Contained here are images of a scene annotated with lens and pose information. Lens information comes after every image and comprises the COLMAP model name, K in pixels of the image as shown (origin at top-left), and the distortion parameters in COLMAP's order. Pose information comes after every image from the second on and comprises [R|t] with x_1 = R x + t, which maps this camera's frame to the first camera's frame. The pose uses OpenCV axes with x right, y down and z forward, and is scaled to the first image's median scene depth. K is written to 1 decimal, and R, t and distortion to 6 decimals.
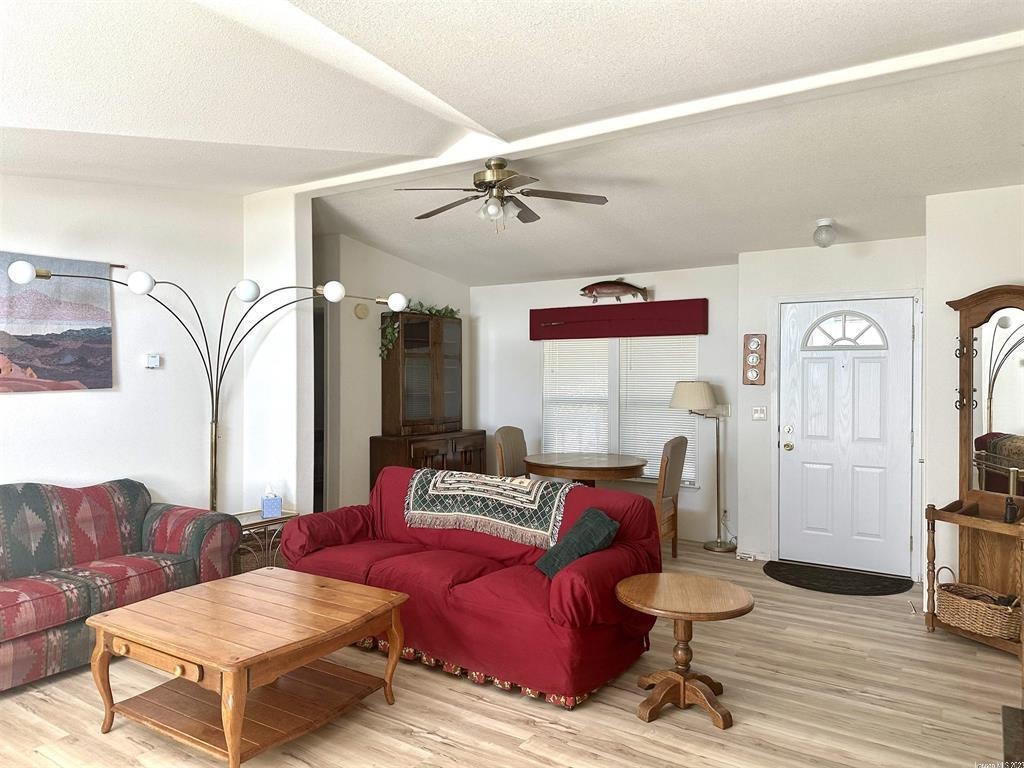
lens RADIAL K [[726.4, 0, 512.1], [0, 726.4, 383.2], [0, 0, 1]] dist [0.005396, -0.004350]
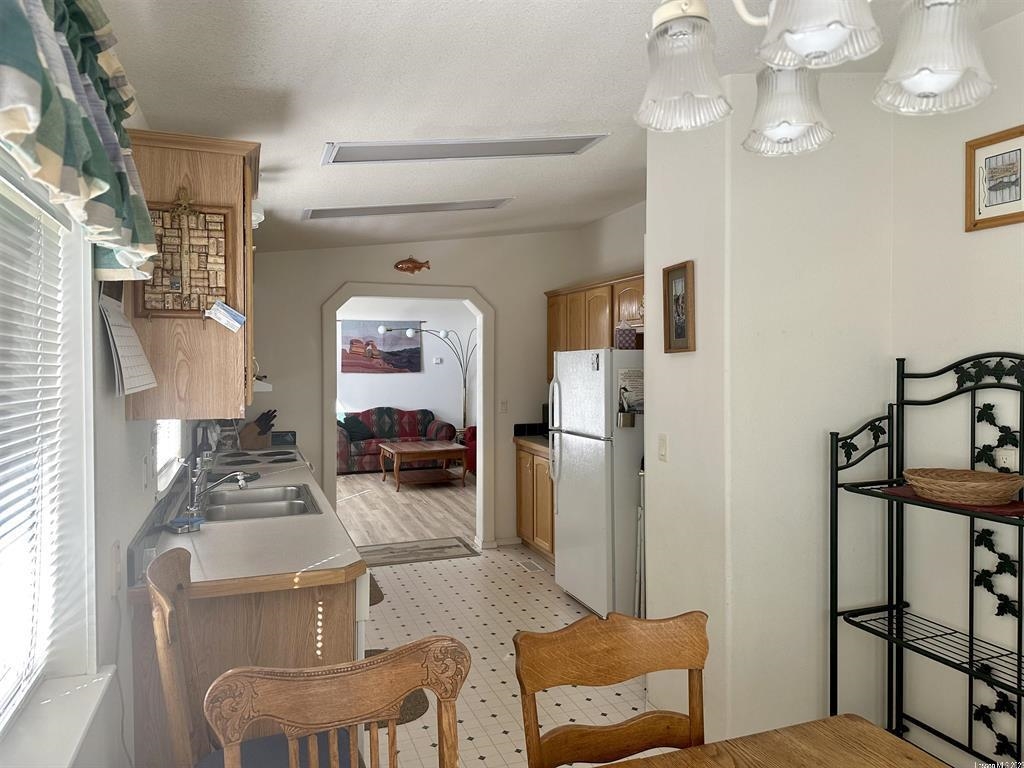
lens RADIAL K [[726.4, 0, 513.9], [0, 726.4, 380.9], [0, 0, 1]] dist [0.005396, -0.004350]
pose [[0.793004, 0.004575, -0.609199, 1.248736], [-0.004273, 0.999989, 0.001947, 0.032349], [0.609201, 0.001060, 0.793015, -0.787778]]
